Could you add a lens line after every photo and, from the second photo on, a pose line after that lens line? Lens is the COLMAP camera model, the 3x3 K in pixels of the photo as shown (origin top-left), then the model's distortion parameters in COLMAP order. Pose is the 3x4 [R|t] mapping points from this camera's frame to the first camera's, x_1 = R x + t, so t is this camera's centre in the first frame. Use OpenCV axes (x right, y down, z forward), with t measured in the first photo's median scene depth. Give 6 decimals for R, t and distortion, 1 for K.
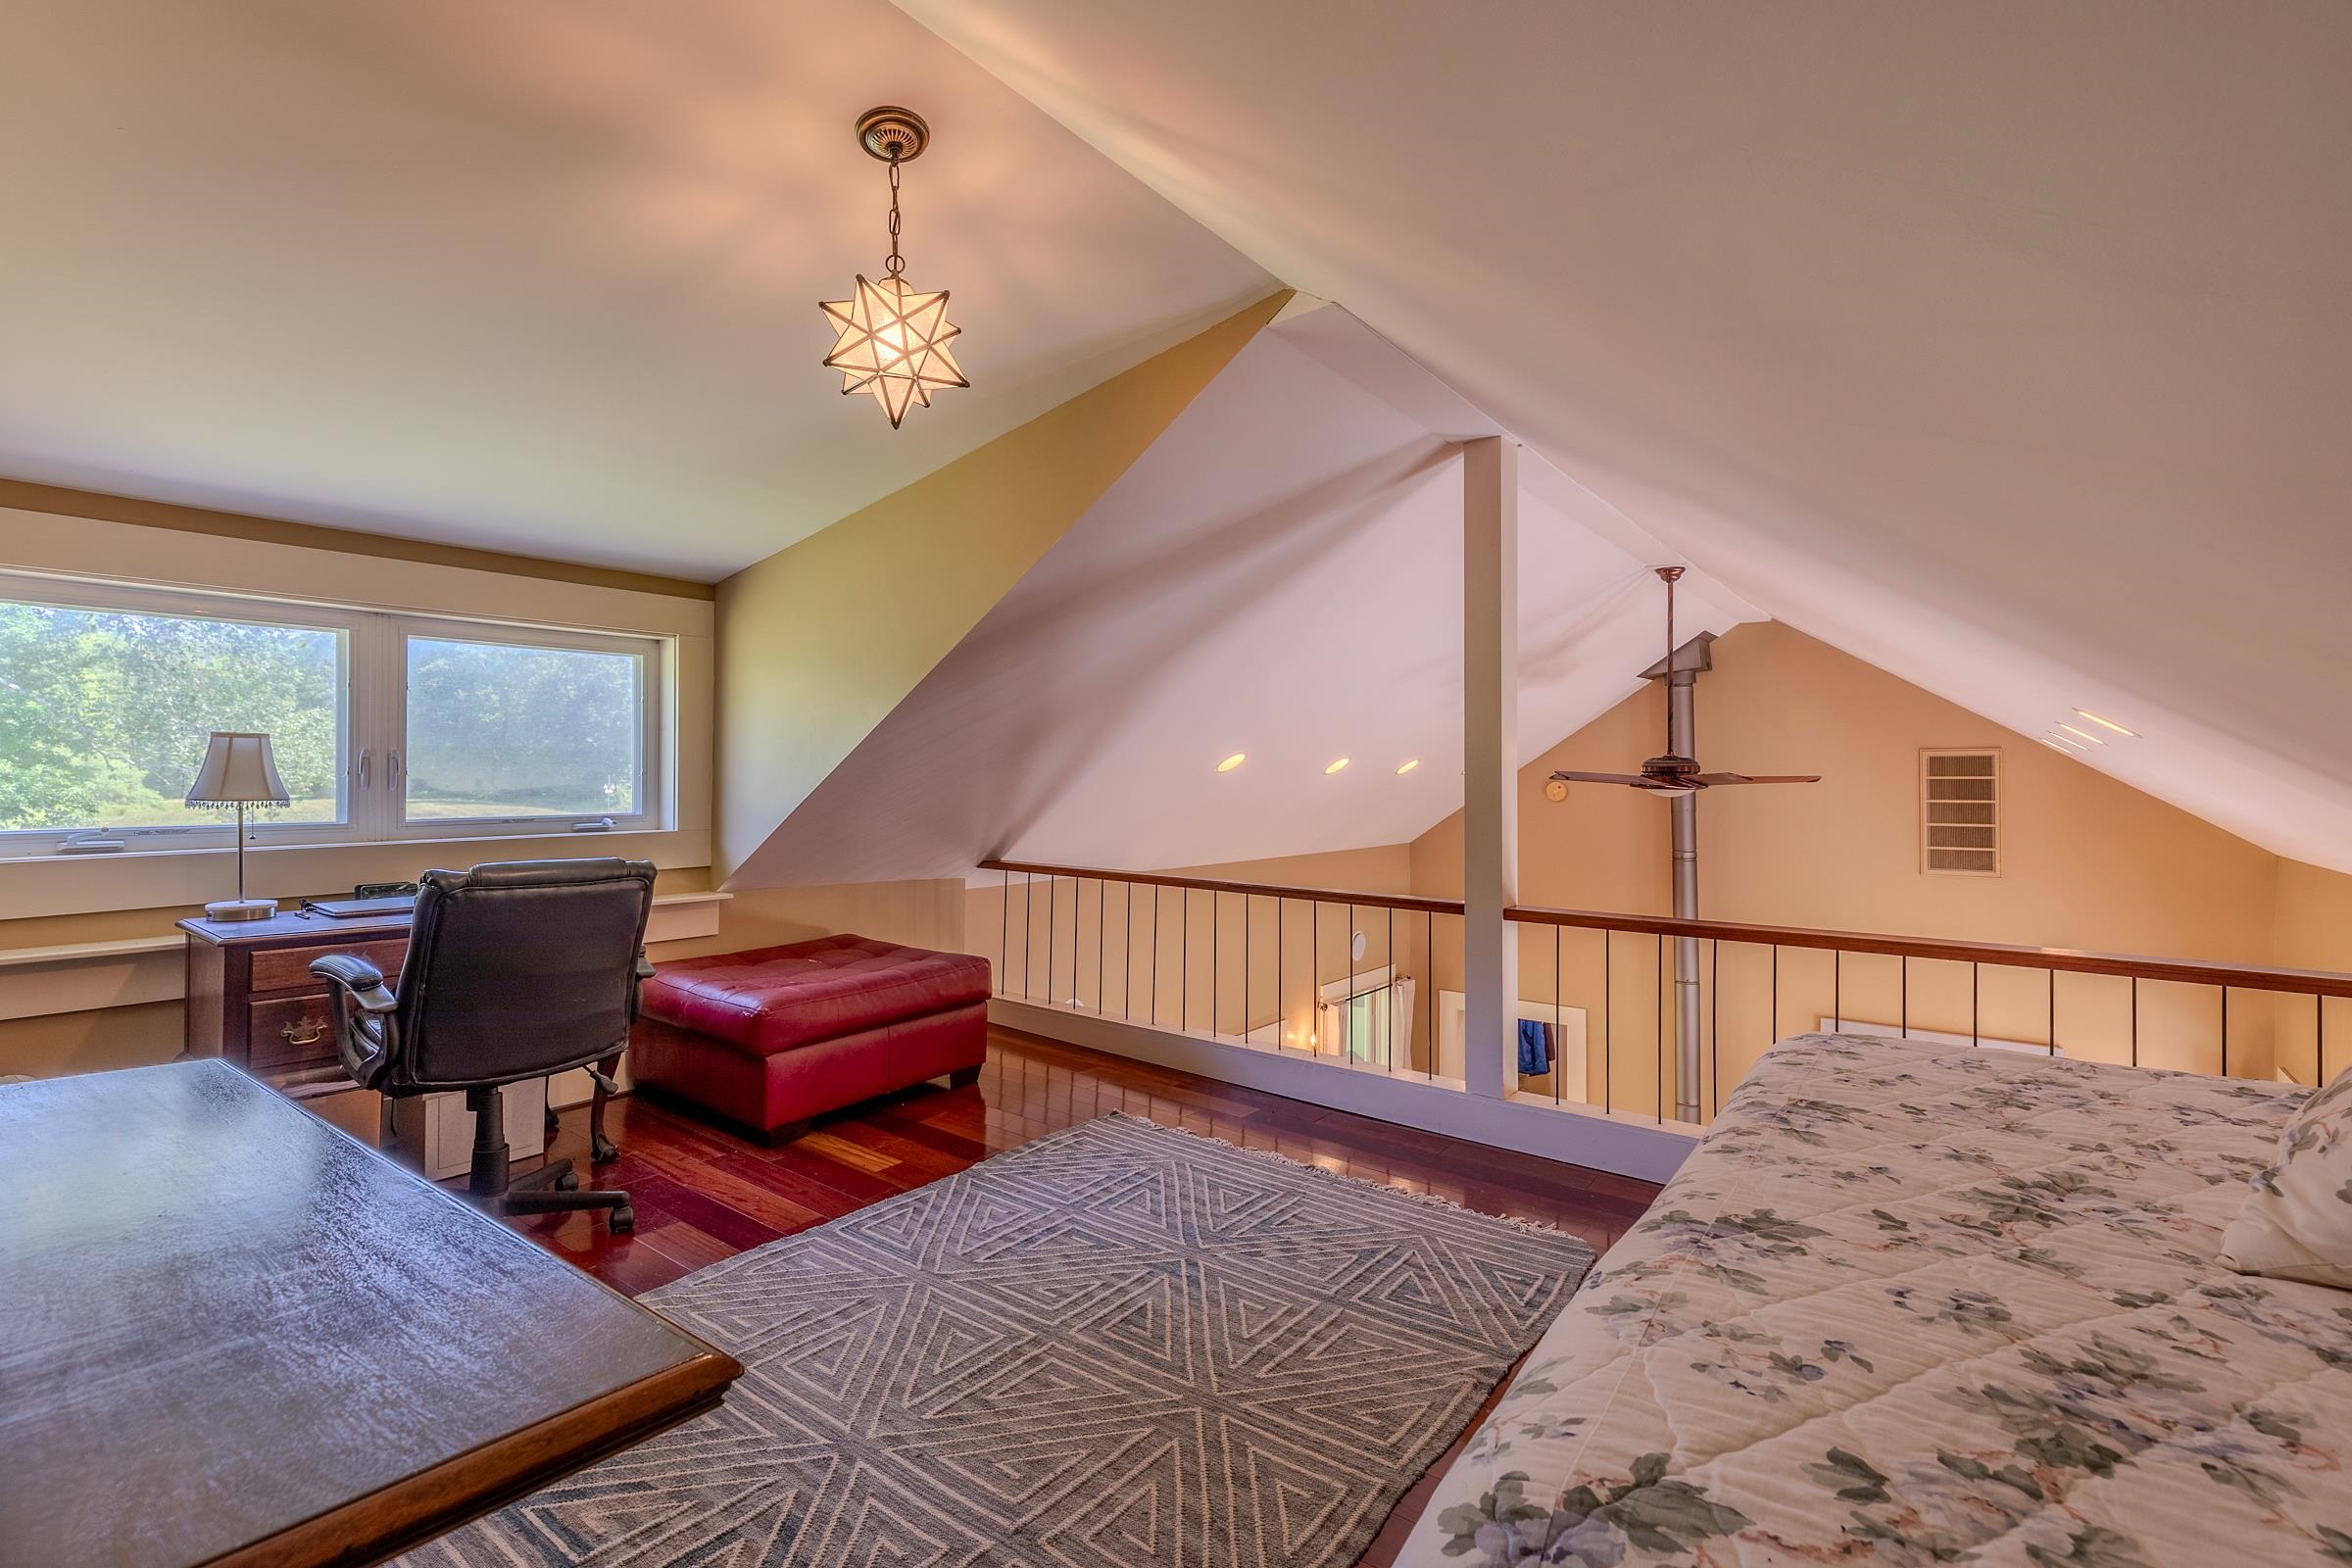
lens RADIAL K [[1083.1, 0, 1175.2], [0, 1083.1, 777.4], [0, 0, 1]] dist [-0.002333, -0.000059]
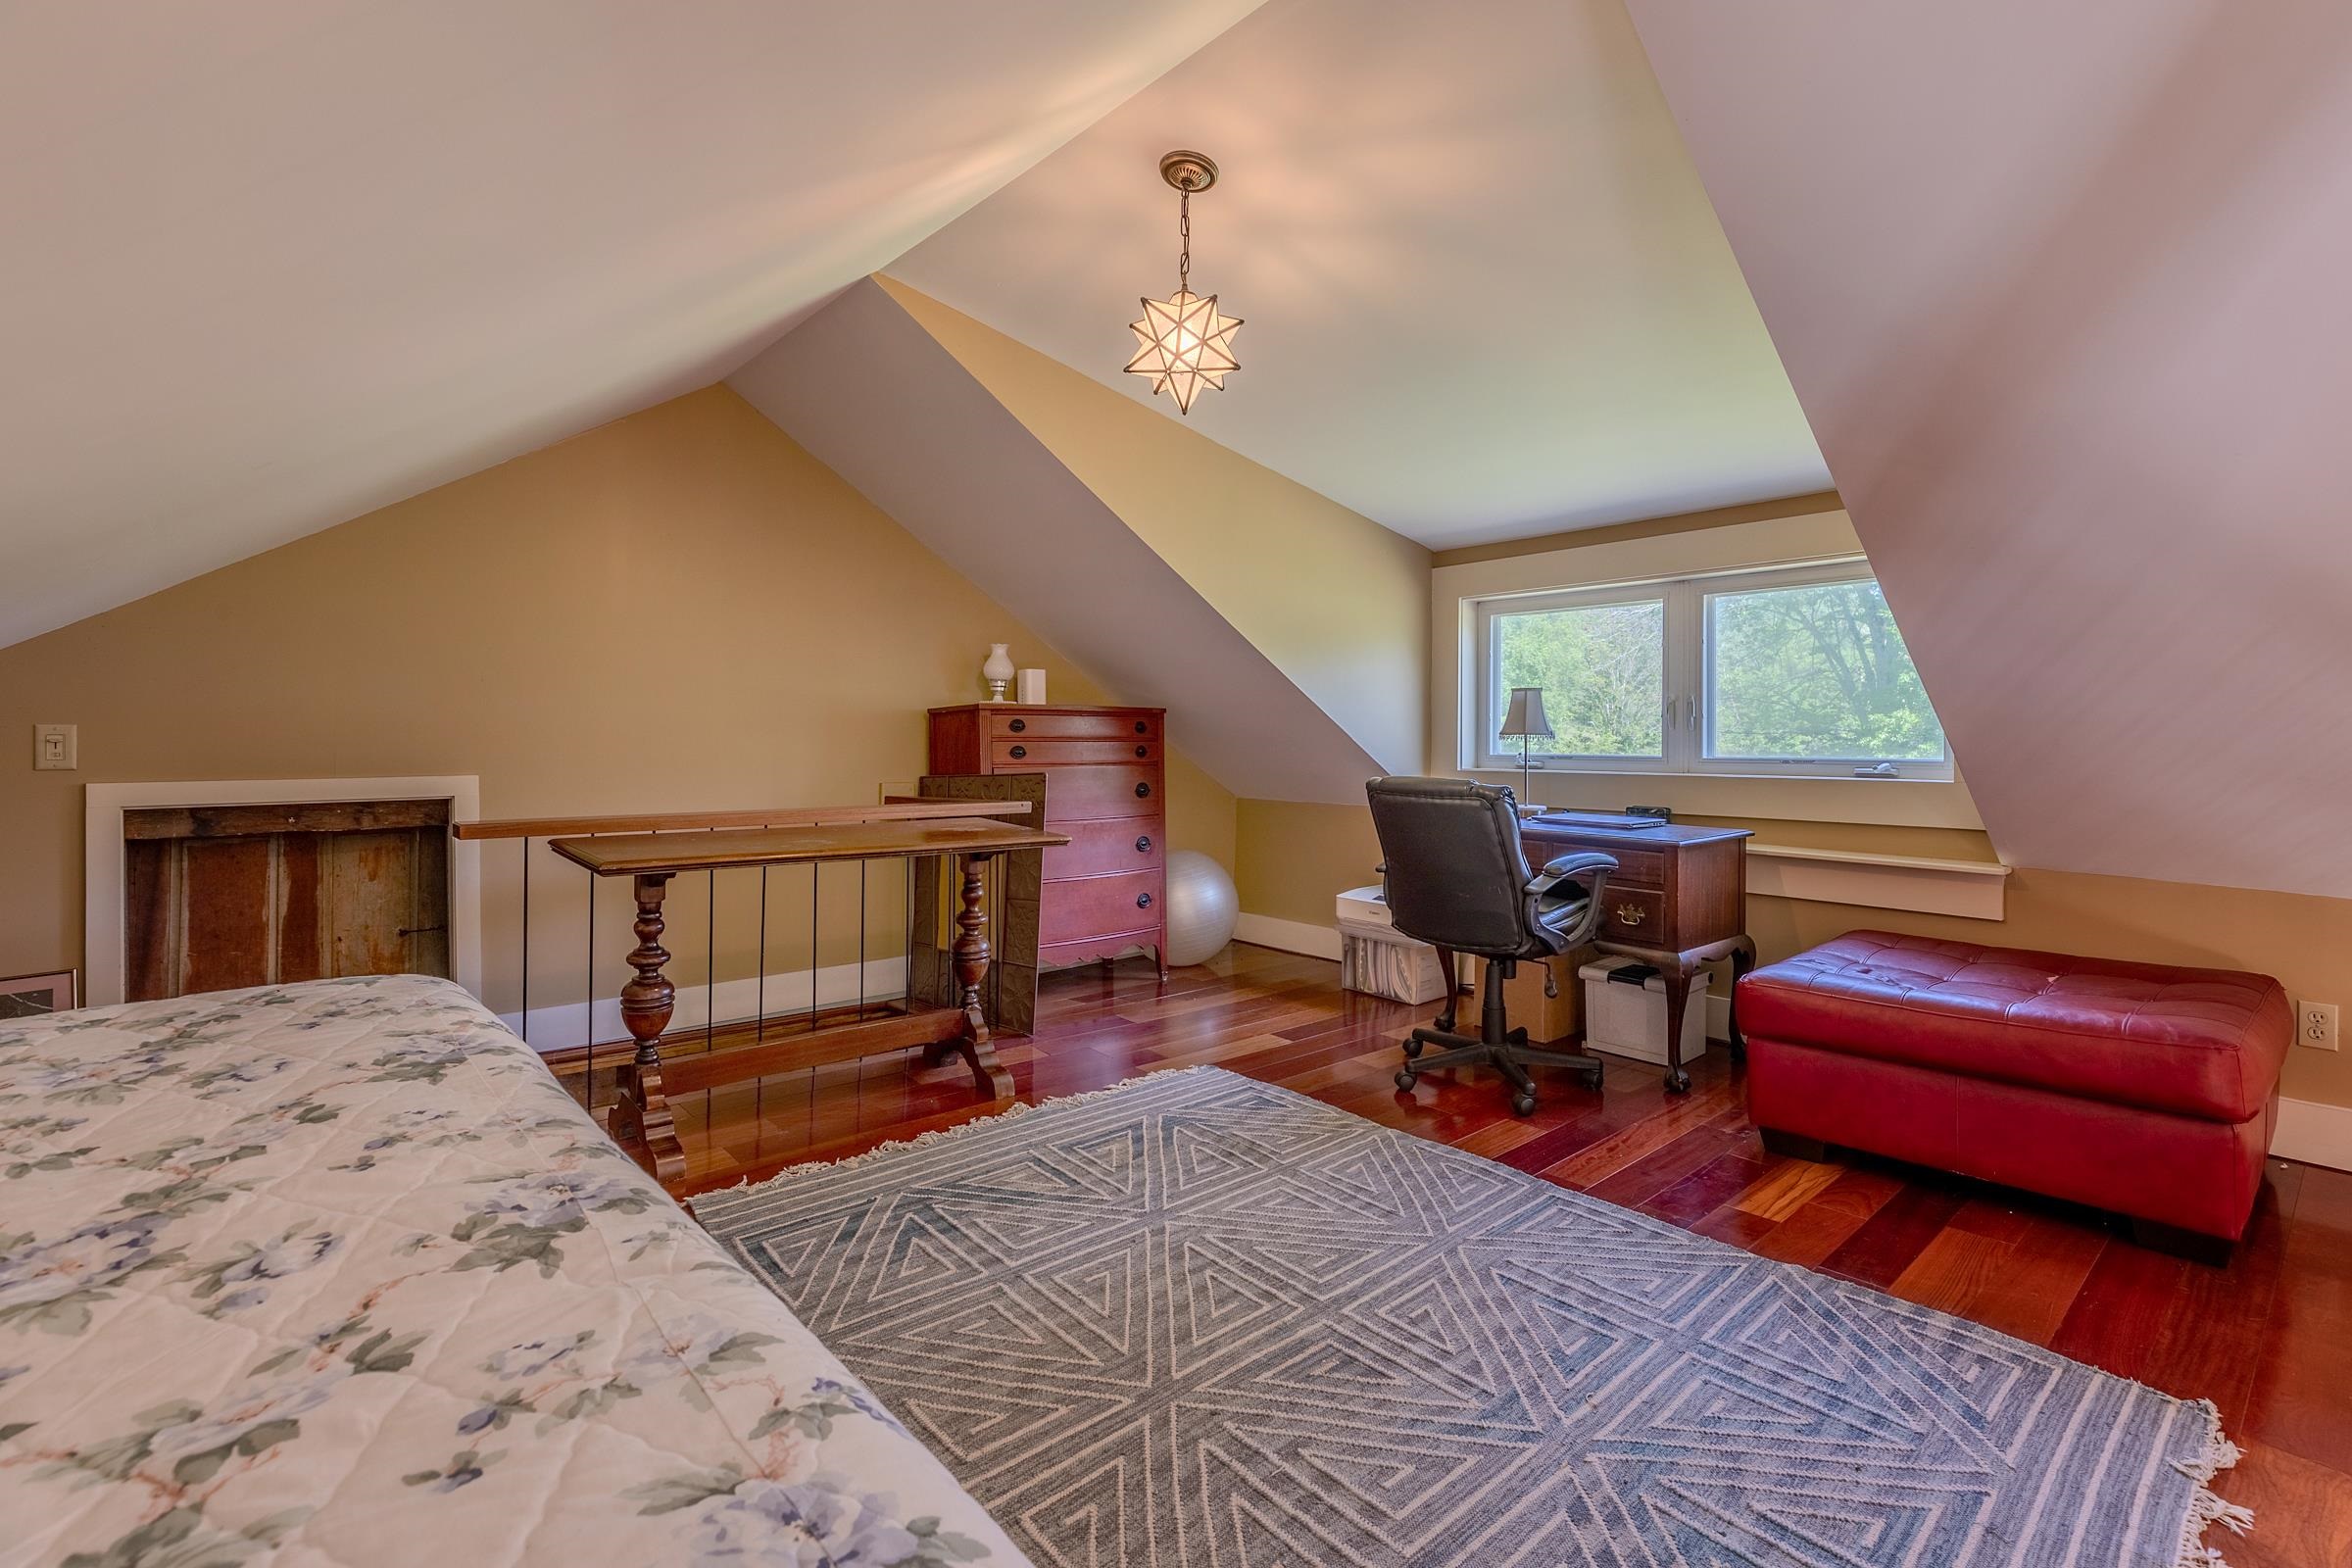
lens RADIAL K [[1055.8, 0, 1175.5], [0, 1055.8, 733.0], [0, 0, 1]] dist [-0.000774, 0.000082]
pose [[-0.205187, 0.000102, -0.978723, 0.675857], [0.002924, 0.999996, -0.000509, 0.017651], [0.978718, -0.002966, -0.205186, 0.903044]]
